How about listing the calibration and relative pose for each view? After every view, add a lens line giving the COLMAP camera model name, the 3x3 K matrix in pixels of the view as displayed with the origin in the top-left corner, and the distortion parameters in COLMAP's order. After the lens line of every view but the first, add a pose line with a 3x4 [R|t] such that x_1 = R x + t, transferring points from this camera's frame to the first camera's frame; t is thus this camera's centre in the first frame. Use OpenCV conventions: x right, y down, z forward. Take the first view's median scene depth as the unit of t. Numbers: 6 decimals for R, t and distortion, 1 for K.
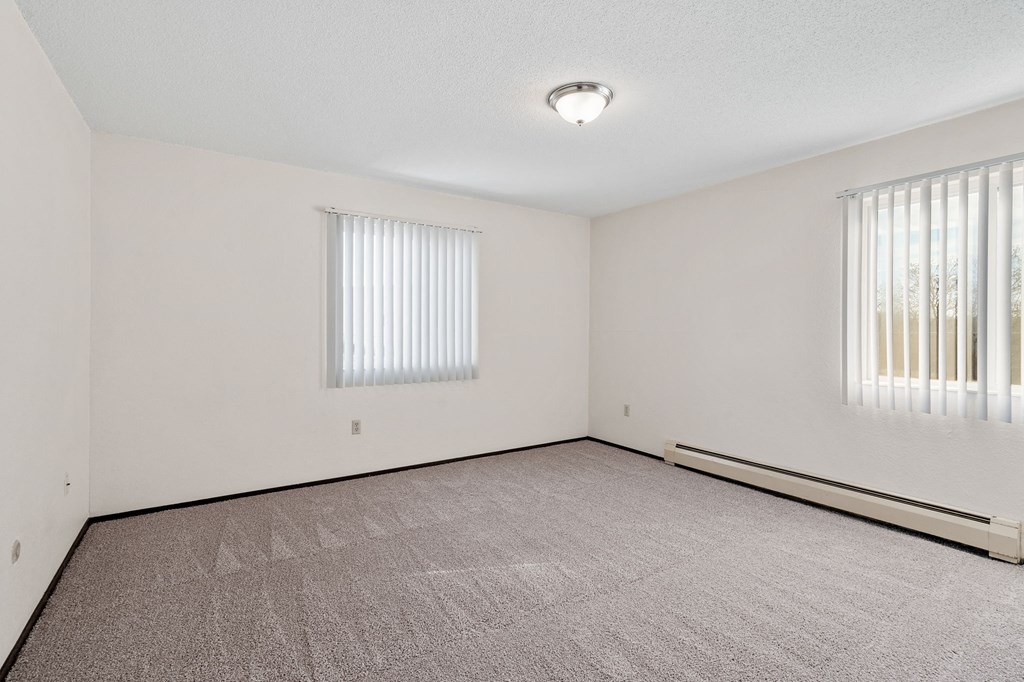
lens RADIAL K [[485.9, 0, 501.9], [0, 485.9, 328.6], [0, 0, 1]] dist [-0.001009, -0.000259]
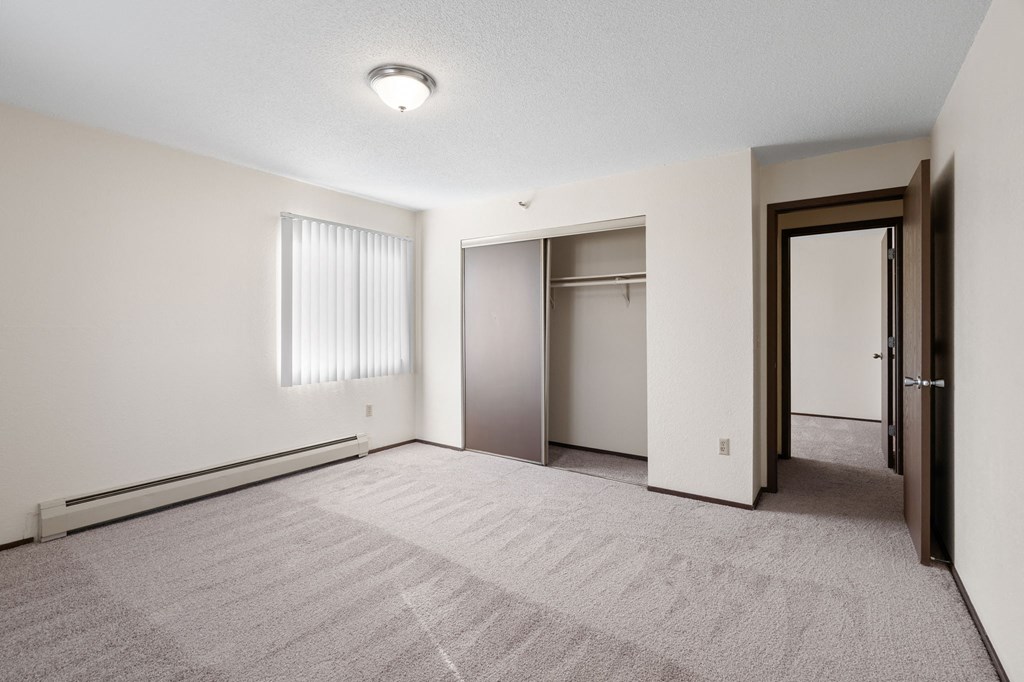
lens RADIAL K [[472.8, 0, 512.4], [0, 472.8, 330.1], [0, 0, 1]] dist [-0.002807, 0.000069]
pose [[-0.390195, -0.009989, 0.920678, -0.701061], [-0.002667, 0.999949, 0.009718, -0.001173], [-0.920728, 0.001337, -0.390202, 1.068663]]
